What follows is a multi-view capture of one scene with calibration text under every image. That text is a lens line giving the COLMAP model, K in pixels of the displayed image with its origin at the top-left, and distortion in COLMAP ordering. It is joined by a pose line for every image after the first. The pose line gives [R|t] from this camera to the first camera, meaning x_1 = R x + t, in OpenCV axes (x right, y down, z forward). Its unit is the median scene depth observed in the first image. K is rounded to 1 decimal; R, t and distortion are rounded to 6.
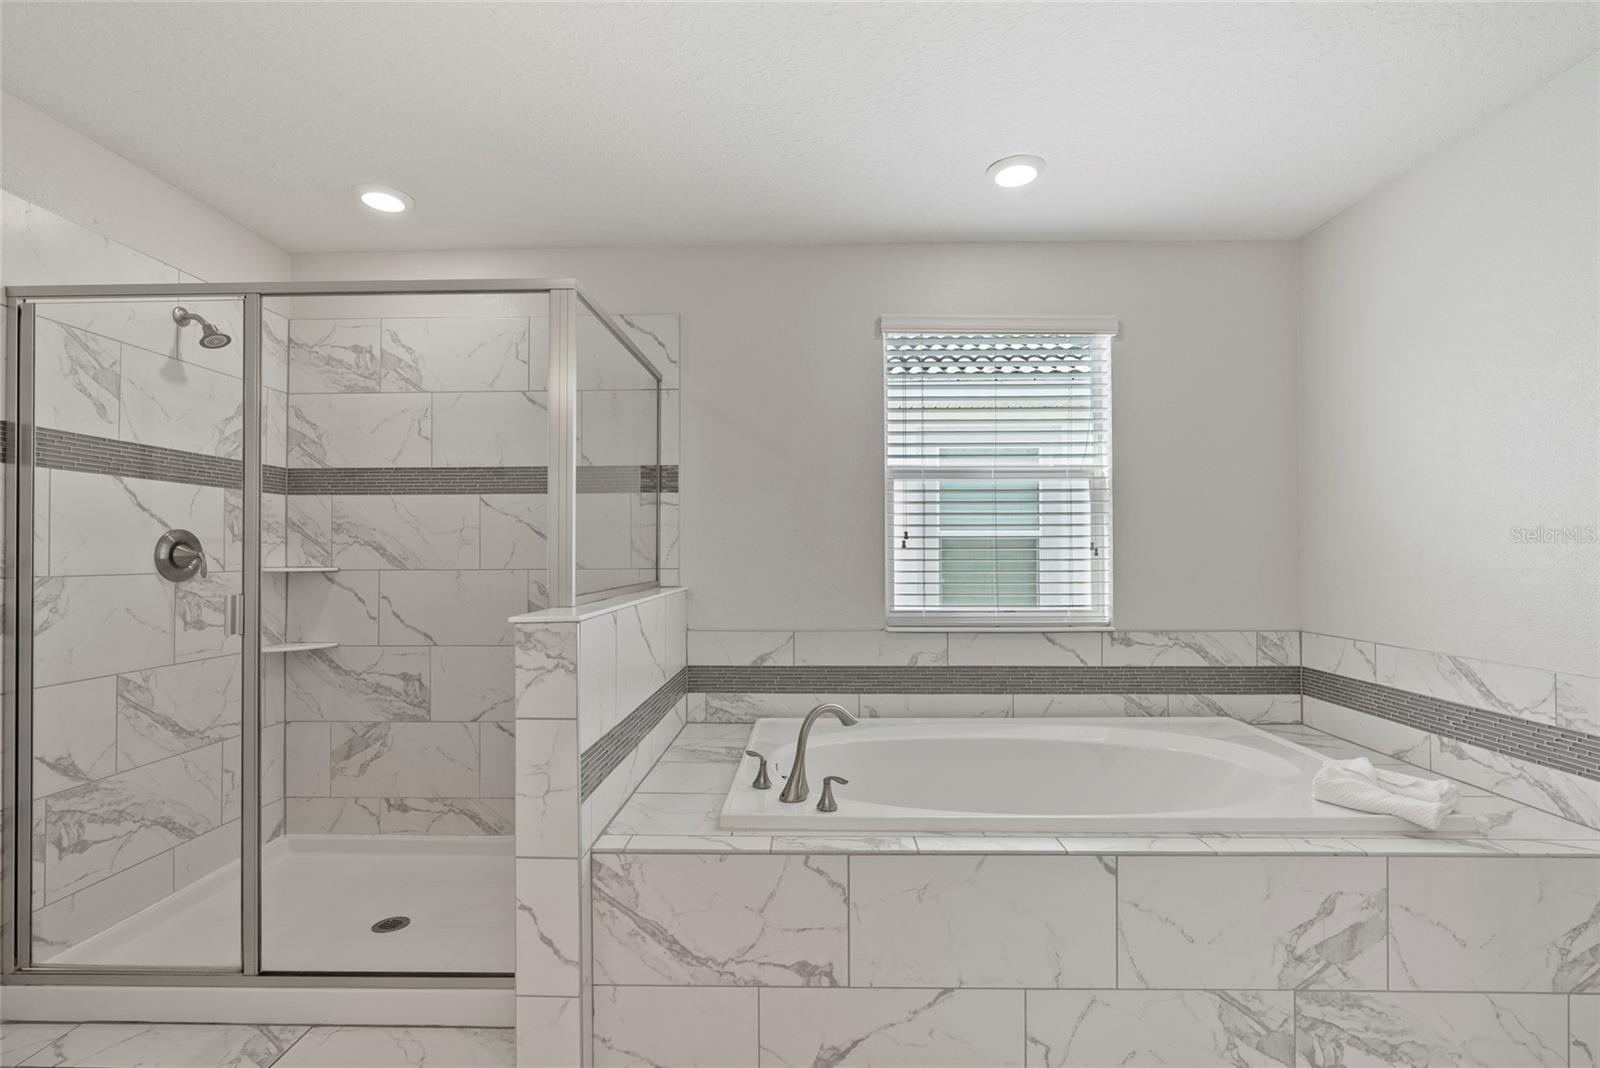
lens RADIAL K [[726.7, 0, 794.7], [0, 726.7, 546.7], [0, 0, 1]] dist [-0.009926, 0.001739]
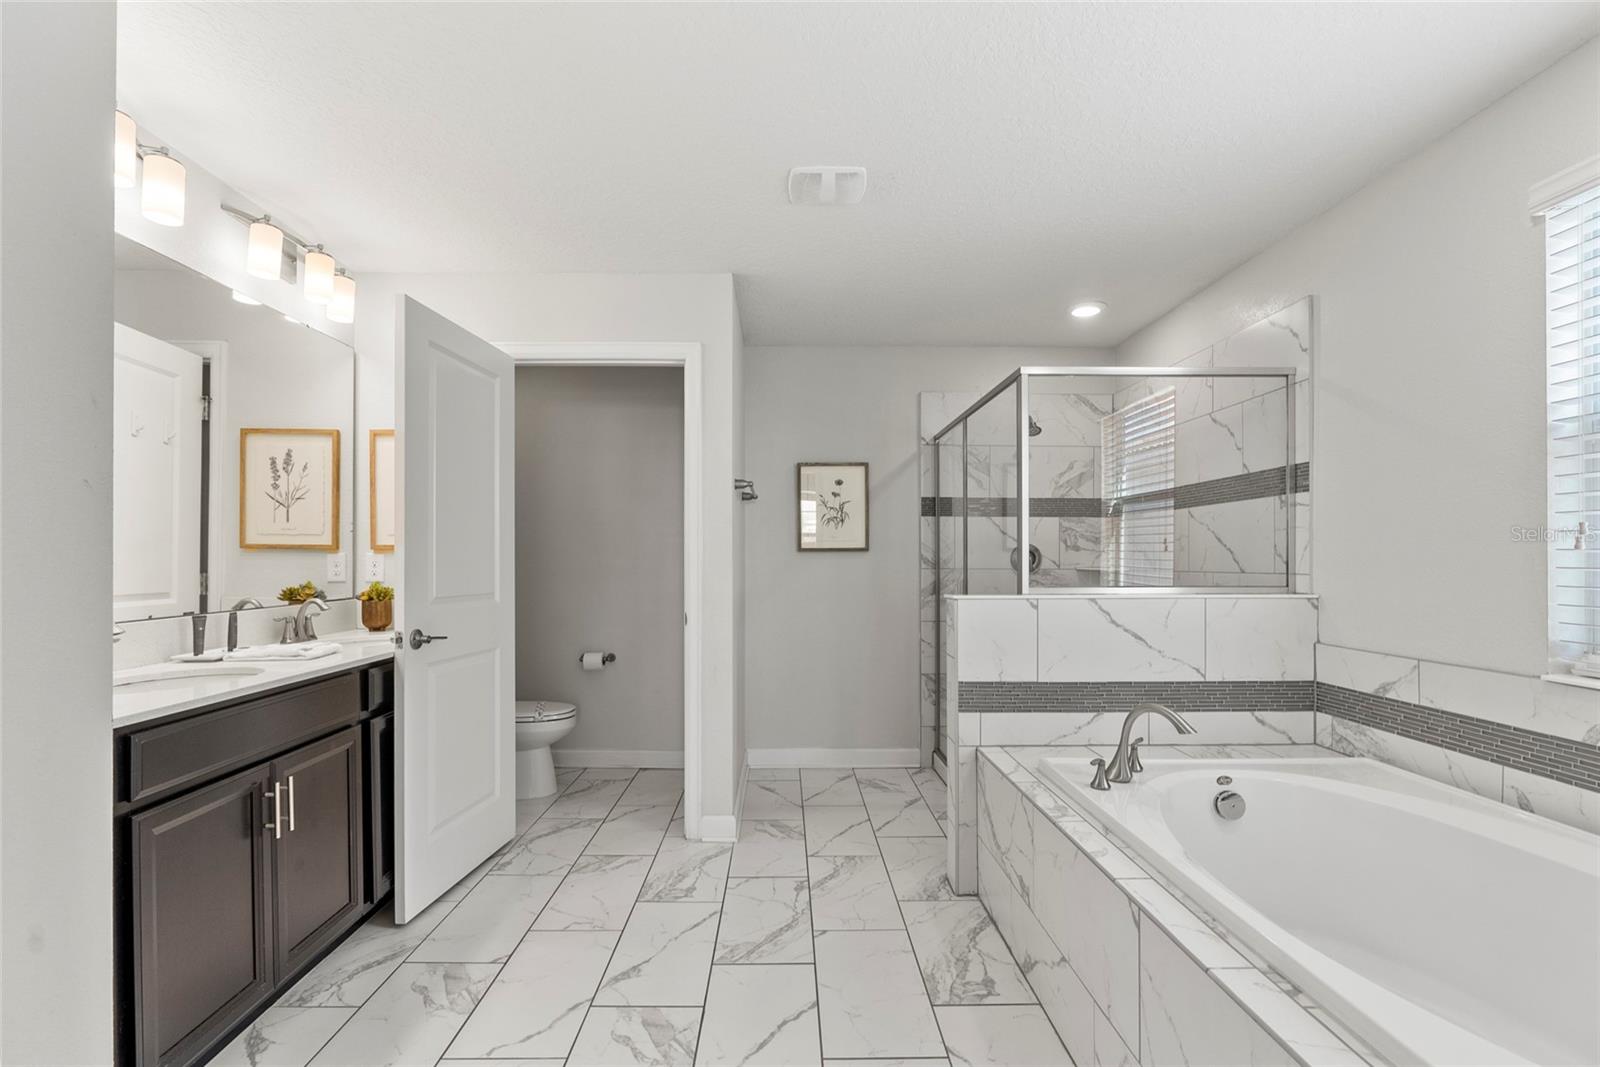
lens RADIAL K [[726.7, 0, 789.5], [0, 726.7, 547.3], [0, 0, 1]] dist [-0.009926, 0.001739]
pose [[0.031629, -0.012957, -0.999416, 0.739053], [0.013776, 0.999827, -0.012526, -0.001647], [0.999405, -0.013372, 0.031802, 0.315172]]
